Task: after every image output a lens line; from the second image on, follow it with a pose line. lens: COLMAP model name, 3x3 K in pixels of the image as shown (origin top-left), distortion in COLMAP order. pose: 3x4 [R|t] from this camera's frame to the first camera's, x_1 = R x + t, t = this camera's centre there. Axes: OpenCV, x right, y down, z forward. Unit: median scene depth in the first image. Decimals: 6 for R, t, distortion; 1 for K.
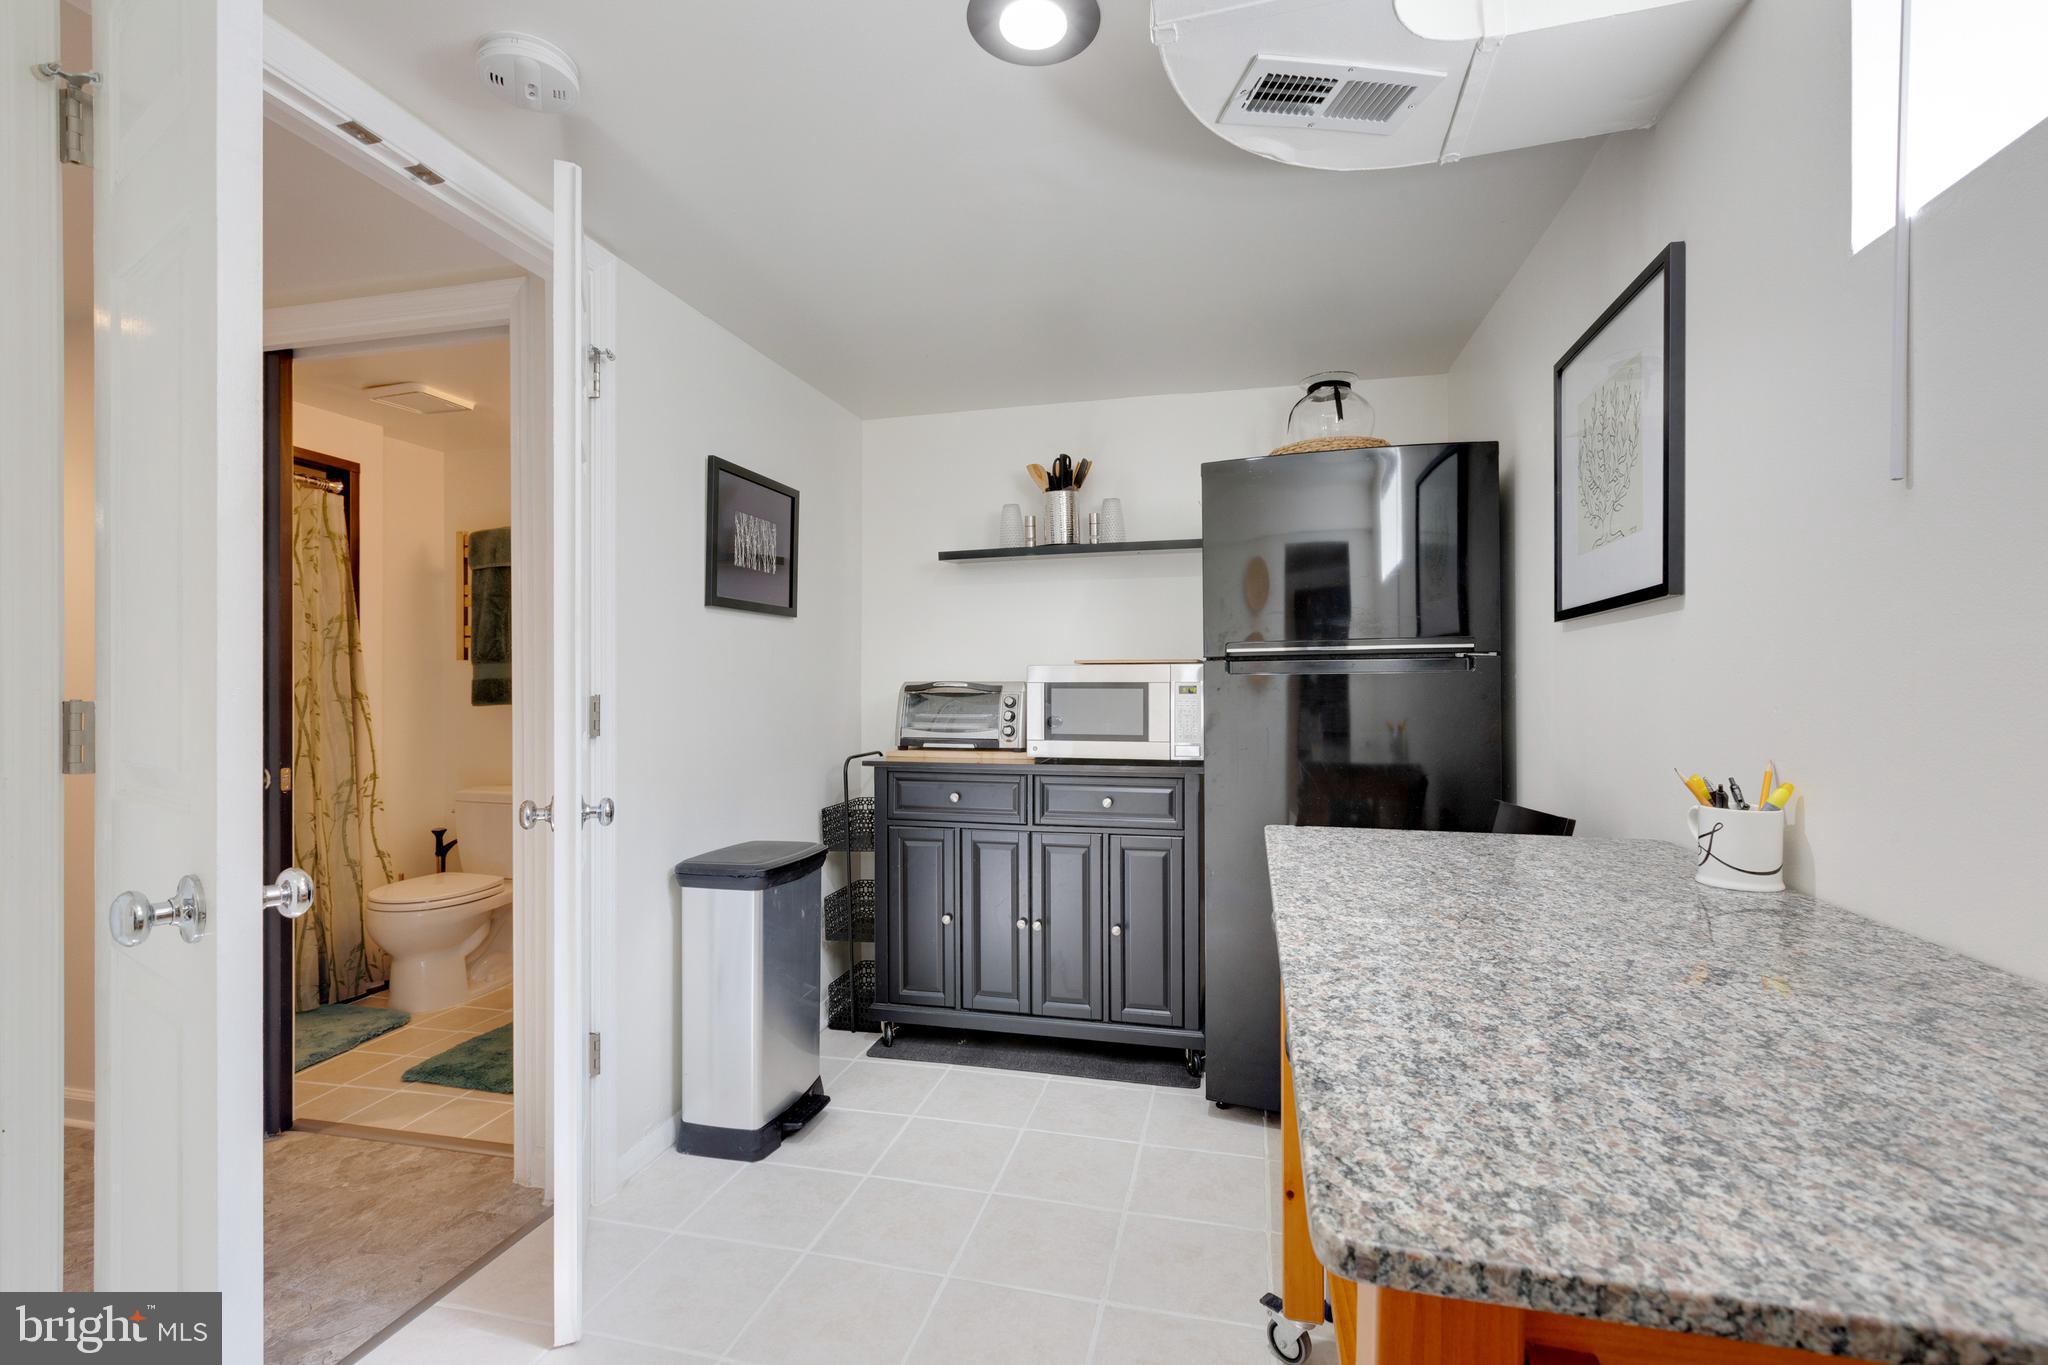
lens RADIAL K [[930.7, 0, 1023.4], [0, 930.7, 691.9], [0, 0, 1]] dist [0.002989, -0.003158]
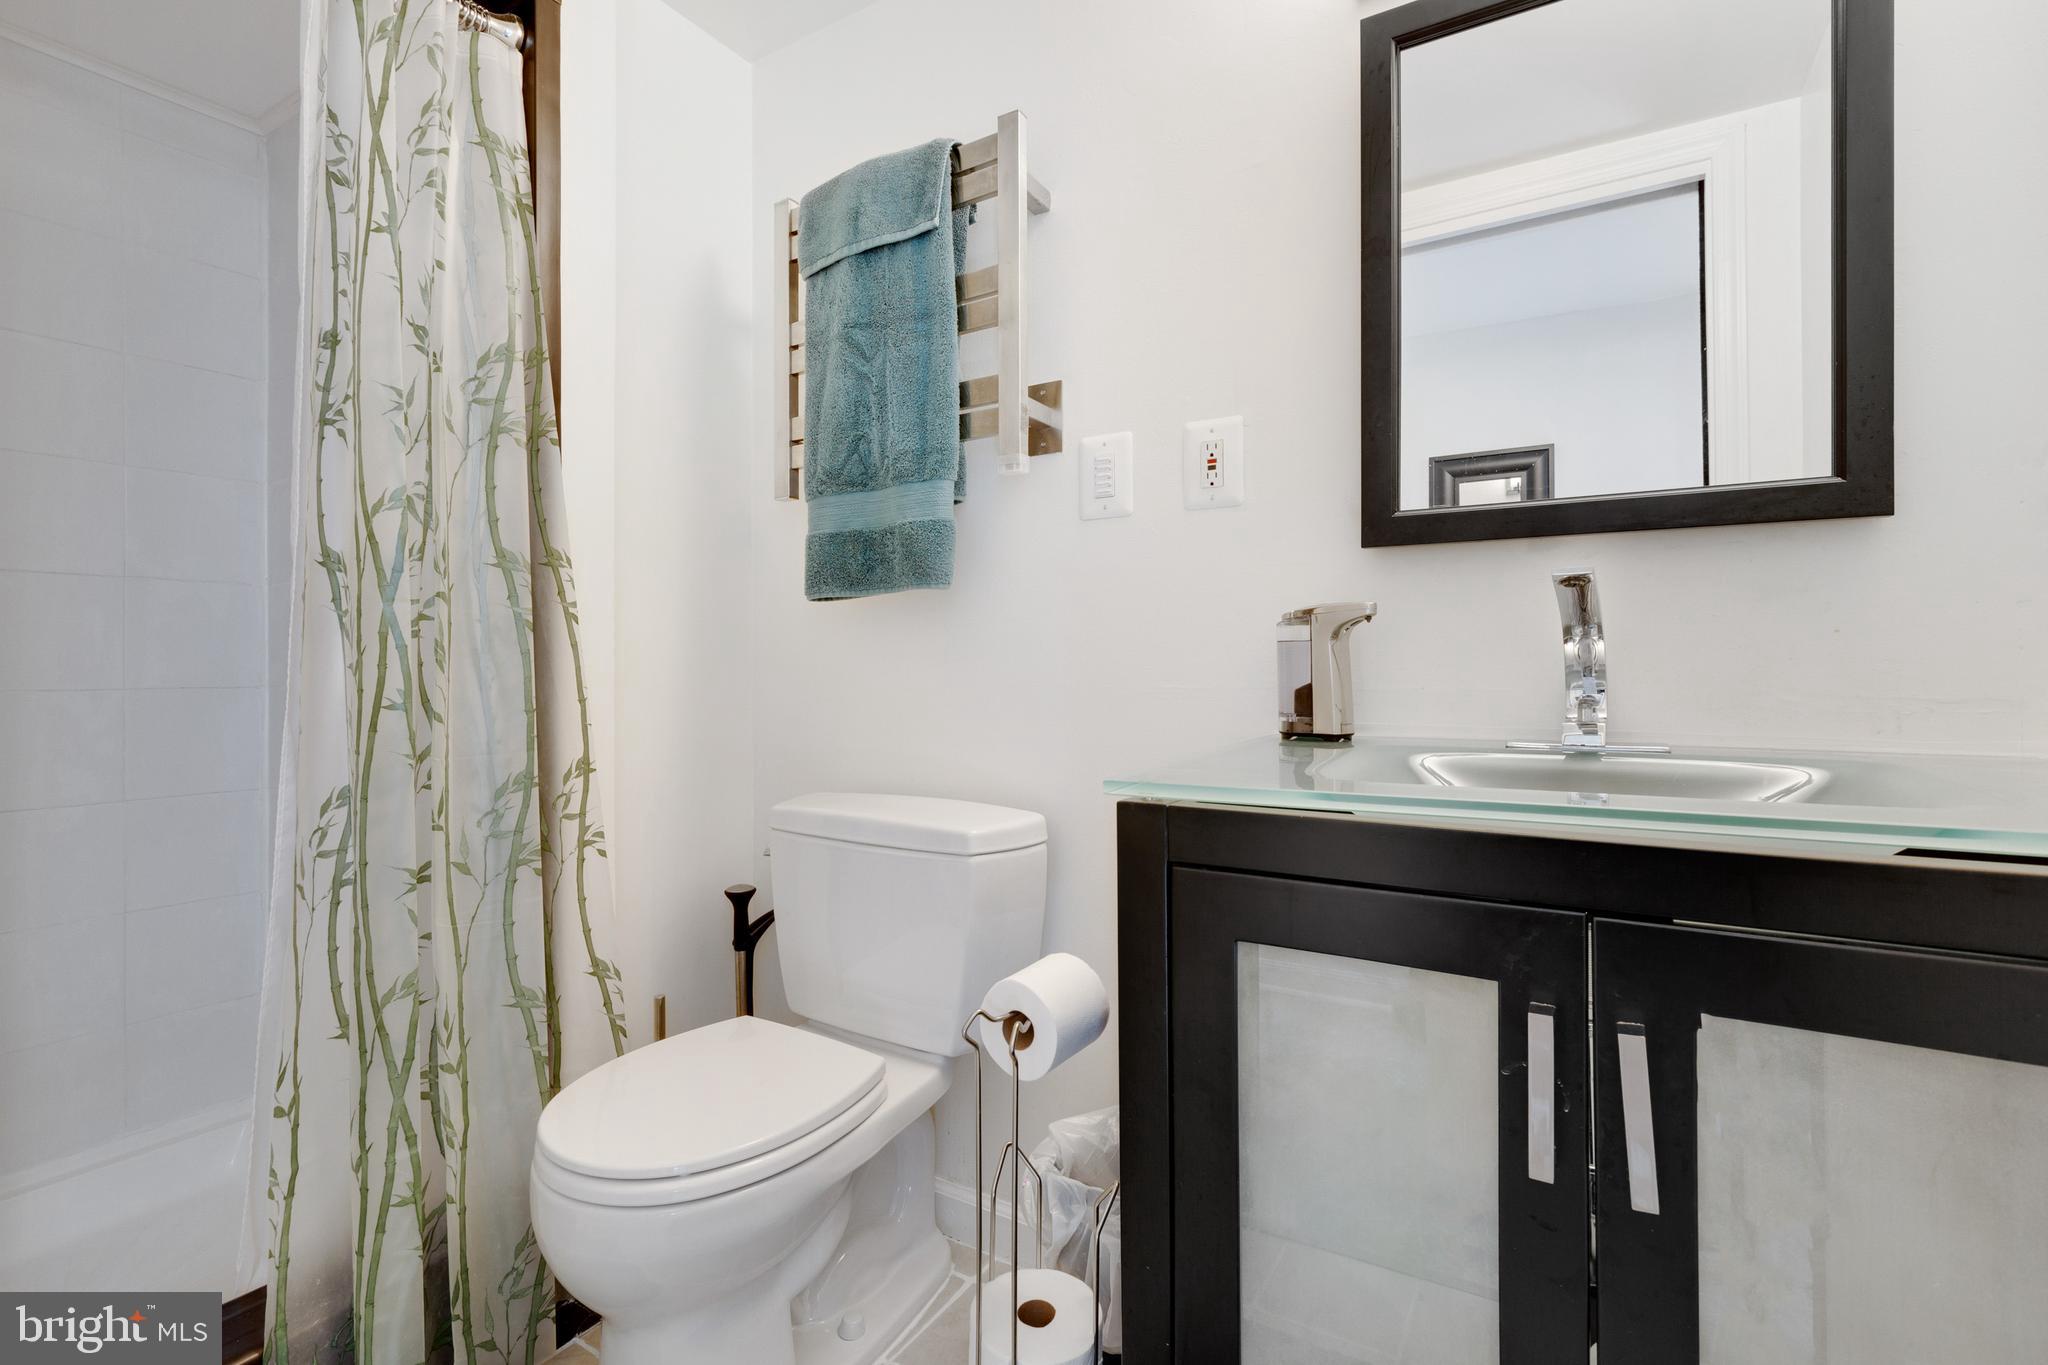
lens RADIAL K [[930.7, 0, 997.1], [0, 930.7, 686.1], [0, 0, 1]] dist [0.002989, -0.003158]
pose [[0.948891, -0.002249, -0.315597, -0.413599], [0.000735, 0.999988, -0.004916, 0.059289], [0.315604, 0.004433, 0.948881, 0.687973]]
